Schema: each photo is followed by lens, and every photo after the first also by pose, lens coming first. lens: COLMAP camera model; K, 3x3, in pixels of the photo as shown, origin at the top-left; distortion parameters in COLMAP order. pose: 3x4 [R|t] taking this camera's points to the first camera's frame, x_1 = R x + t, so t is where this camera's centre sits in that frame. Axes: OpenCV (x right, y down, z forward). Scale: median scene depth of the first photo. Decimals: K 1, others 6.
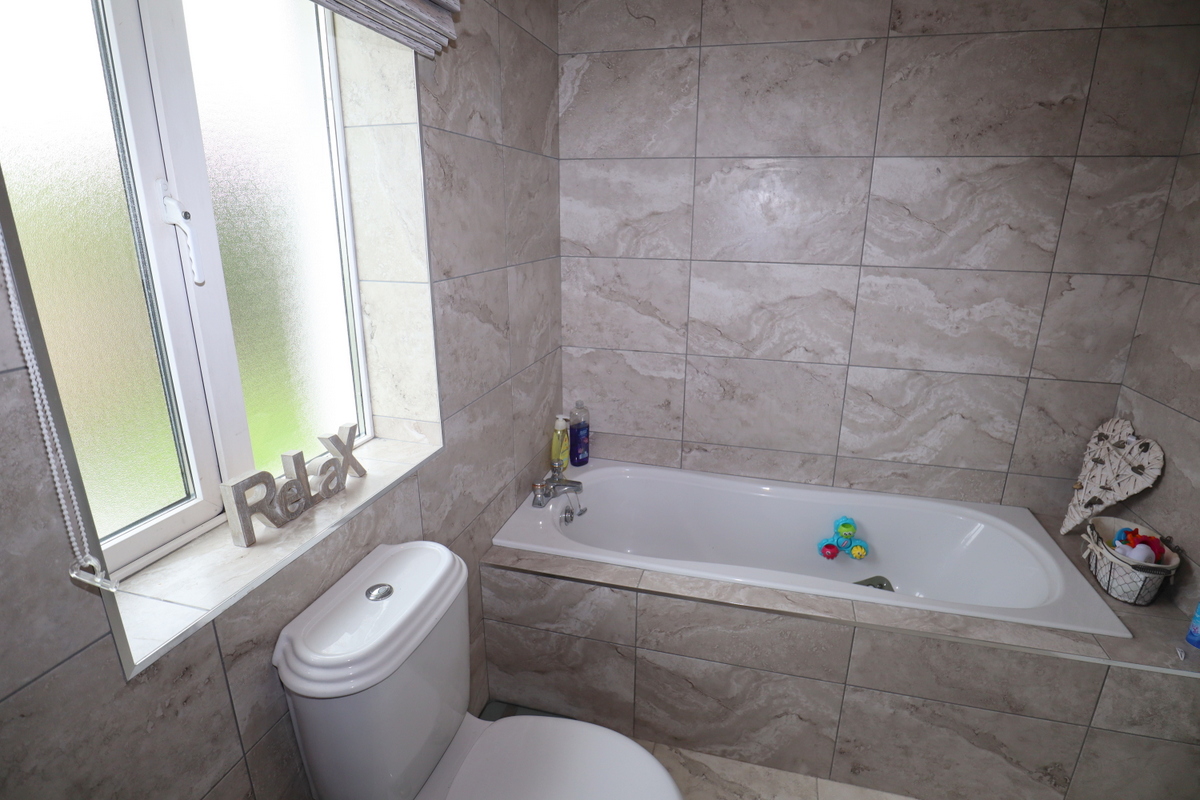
lens RADIAL K [[614.1, 0, 600.0], [0, 614.1, 400.0], [0, 0, 1]] dist [-0.045082, 0.014188]
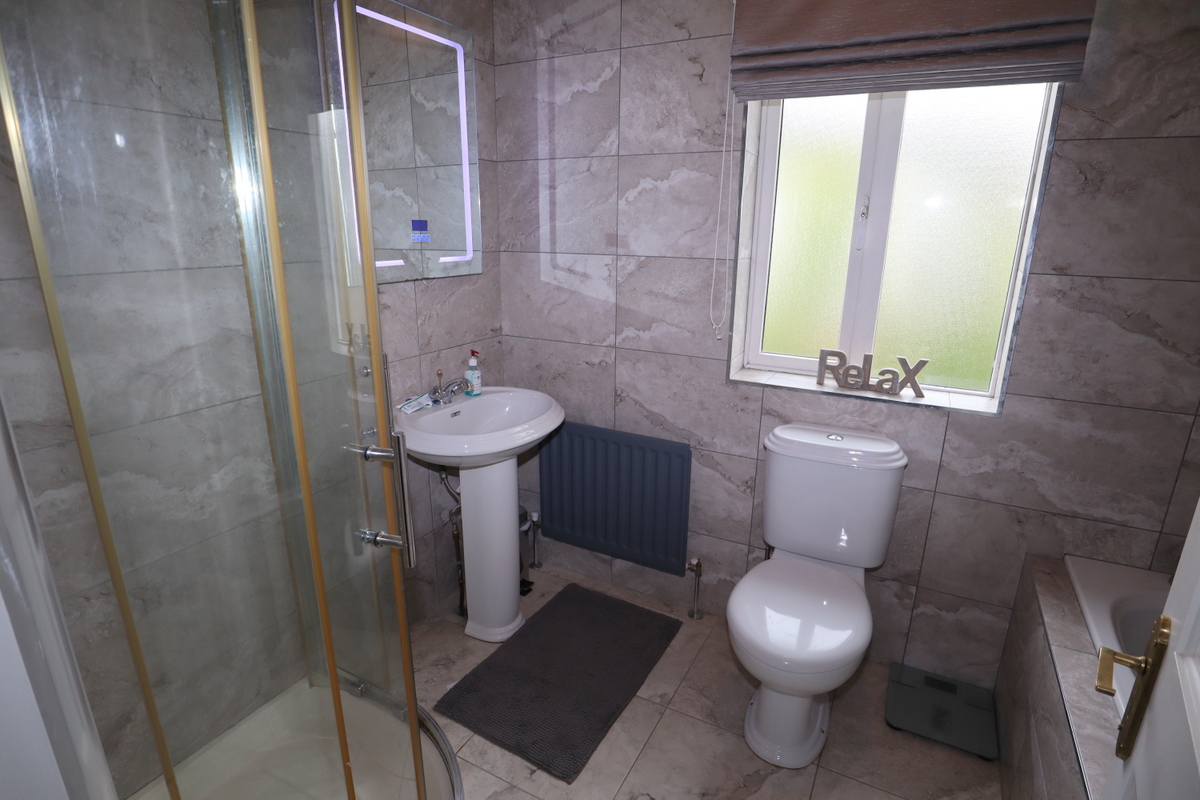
lens RADIAL K [[614.1, 0, 600.0], [0, 614.1, 400.0], [0, 0, 1]] dist [-0.045082, 0.014188]
pose [[-0.239336, 0.262596, -0.934752, 1.115051], [-0.294124, 0.897888, 0.327548, -0.114085], [0.925316, 0.353327, -0.137662, 0.499565]]
